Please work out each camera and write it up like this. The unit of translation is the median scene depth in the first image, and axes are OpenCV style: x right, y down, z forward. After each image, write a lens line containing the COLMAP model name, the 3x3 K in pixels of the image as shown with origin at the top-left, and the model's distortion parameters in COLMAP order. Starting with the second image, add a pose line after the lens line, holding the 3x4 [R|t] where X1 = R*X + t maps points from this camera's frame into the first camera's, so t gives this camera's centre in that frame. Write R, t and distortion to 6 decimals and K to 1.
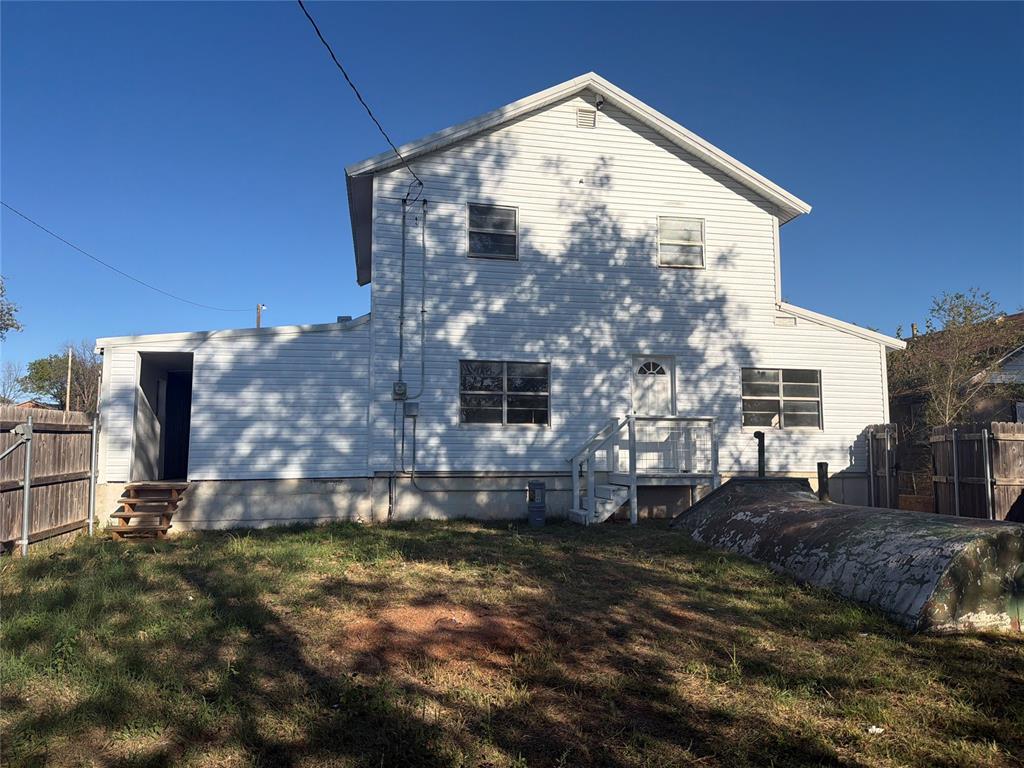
lens RADIAL K [[733.2, 0, 515.9], [0, 733.2, 385.1], [0, 0, 1]] dist [0.060492, -0.029491]
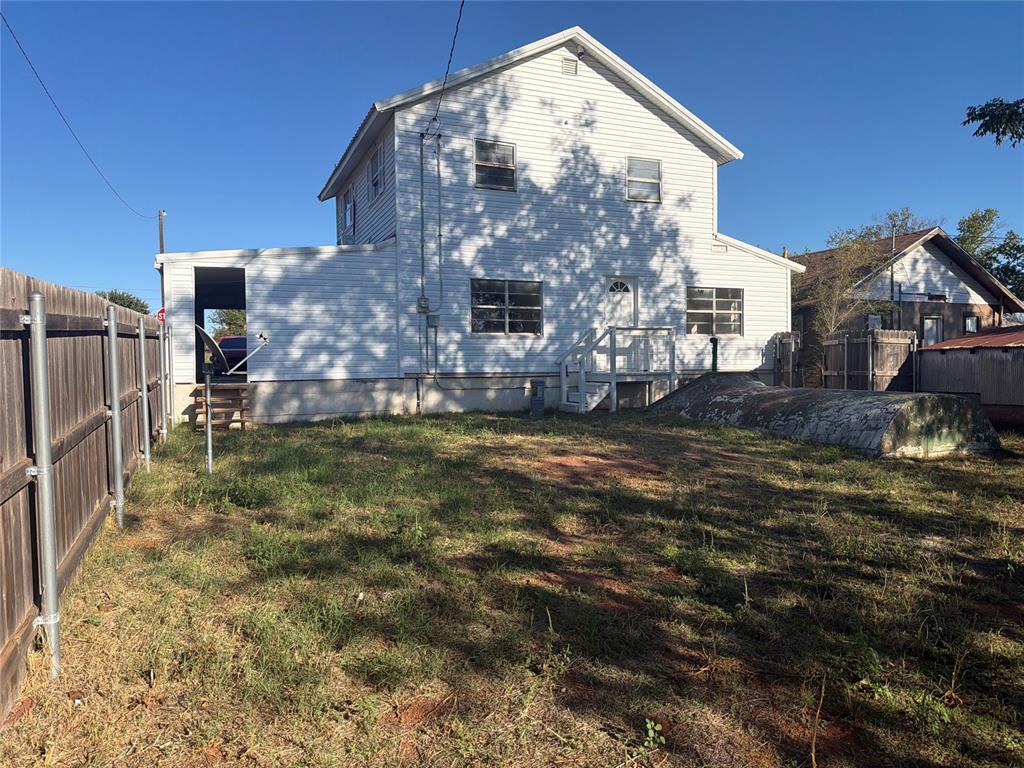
lens RADIAL K [[733.2, 0, 507.8], [0, 733.2, 384.4], [0, 0, 1]] dist [0.060492, -0.029491]
pose [[0.981190, -0.013635, 0.192561, -0.250983], [-0.009018, 0.993176, 0.116276, -0.001885], [-0.192832, -0.115825, 0.974372, -0.177077]]
